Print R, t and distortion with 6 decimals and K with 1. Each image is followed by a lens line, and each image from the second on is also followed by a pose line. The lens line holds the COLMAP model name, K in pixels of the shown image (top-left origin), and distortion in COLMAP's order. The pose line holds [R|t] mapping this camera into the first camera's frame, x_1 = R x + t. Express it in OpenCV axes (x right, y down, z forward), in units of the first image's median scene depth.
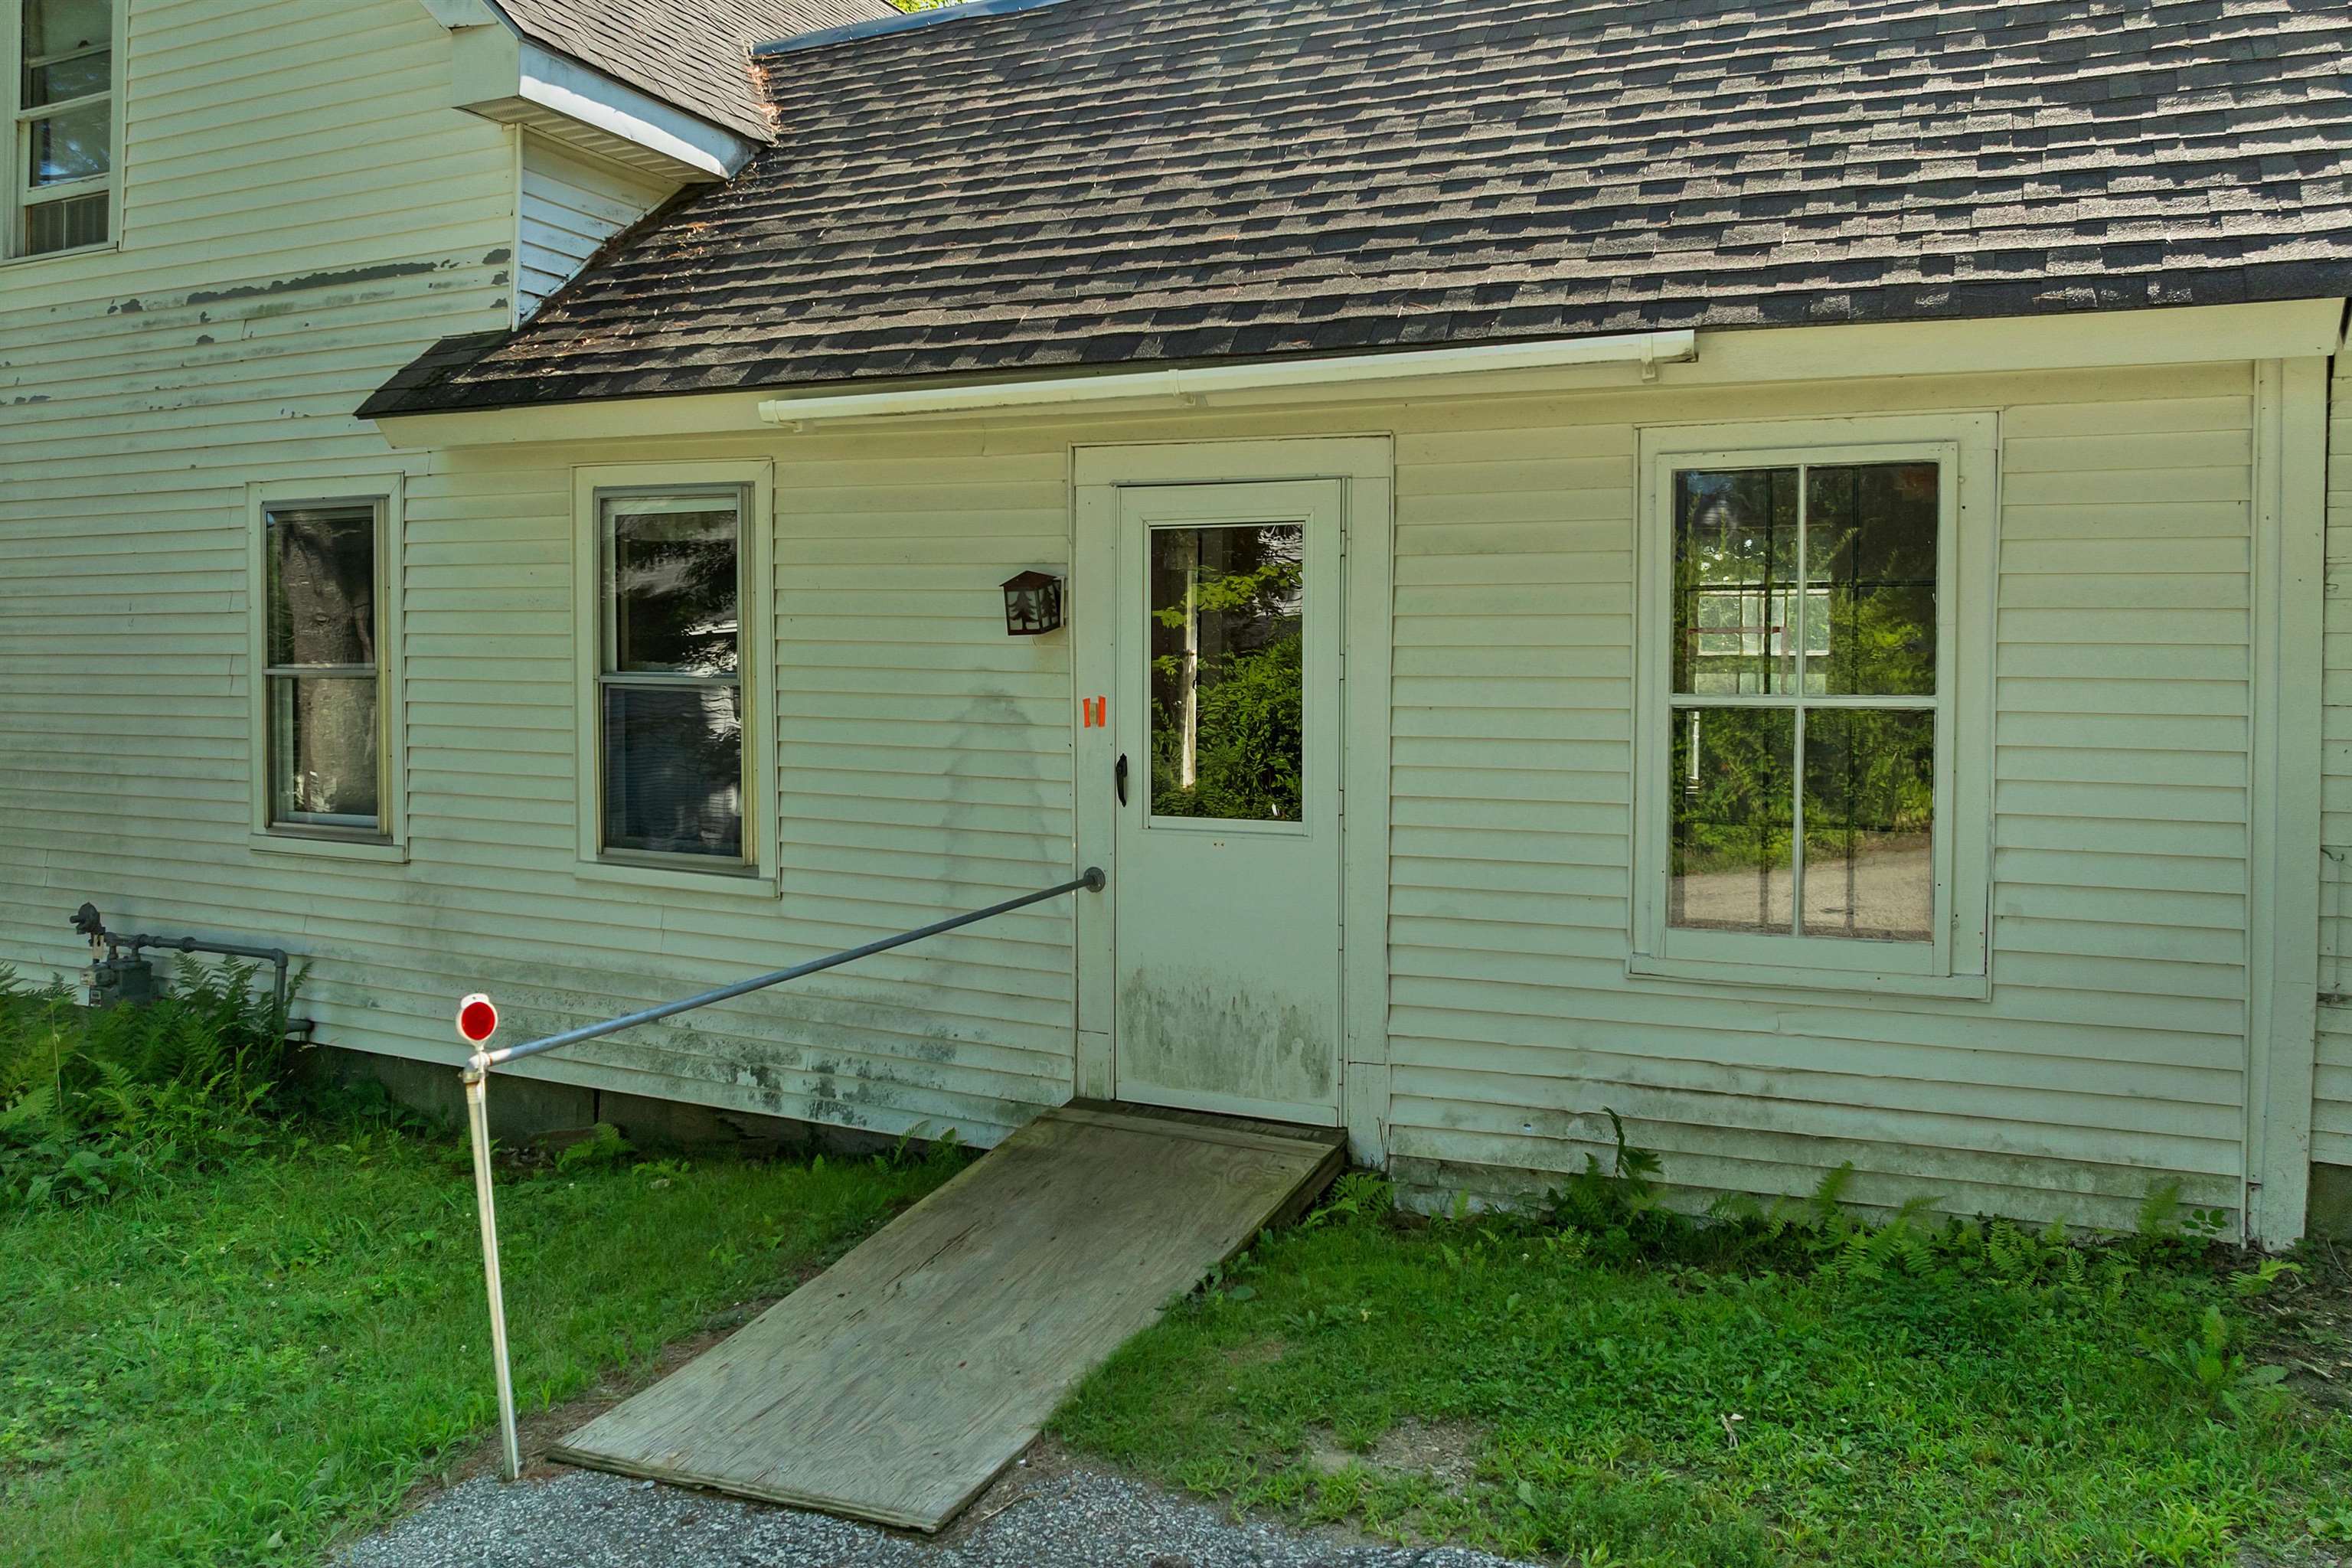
lens RADIAL K [[1687.4, 0, 1177.6], [0, 1687.4, 697.2], [0, 0, 1]] dist [-0.031683, -0.003465]
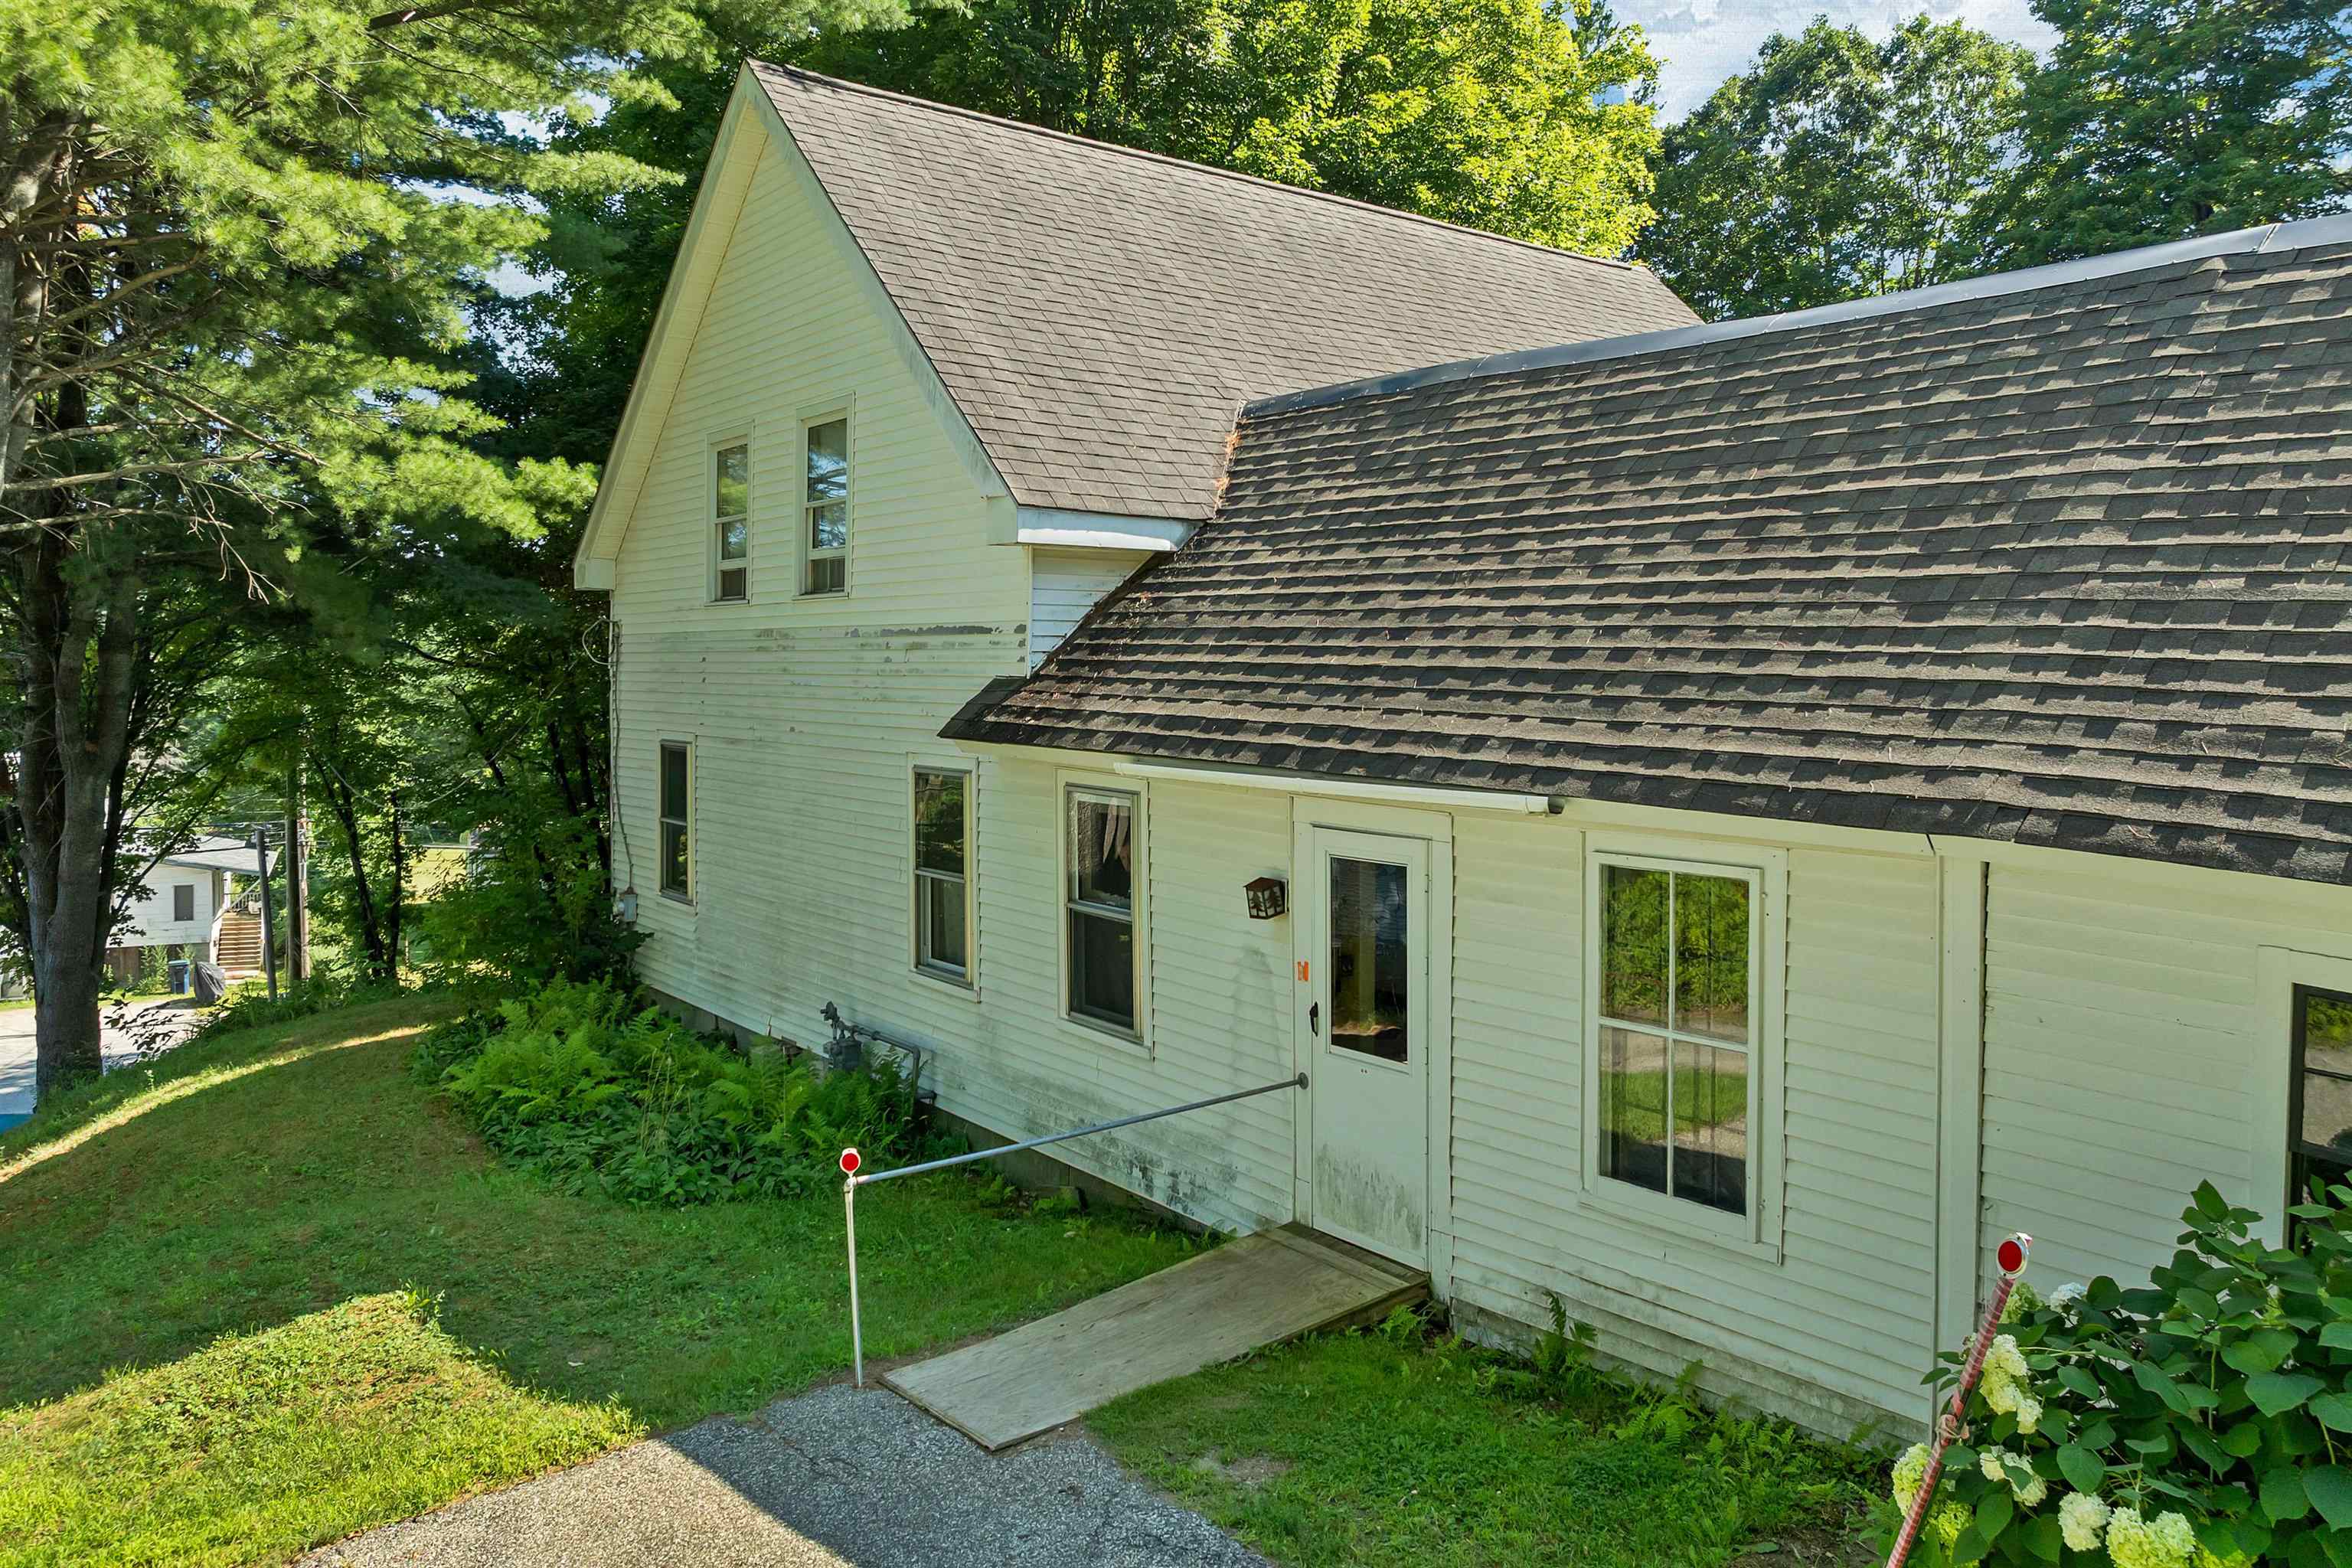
lens RADIAL K [[1687.4, 0, 1177.6], [0, 1687.4, 697.2], [0, 0, 1]] dist [-0.031683, -0.003465]
pose [[0.879876, 0.006436, -0.475159, 0.556044], [-0.006809, 0.999976, 0.000937, -0.232677], [0.475154, 0.002410, 0.879899, -0.381929]]
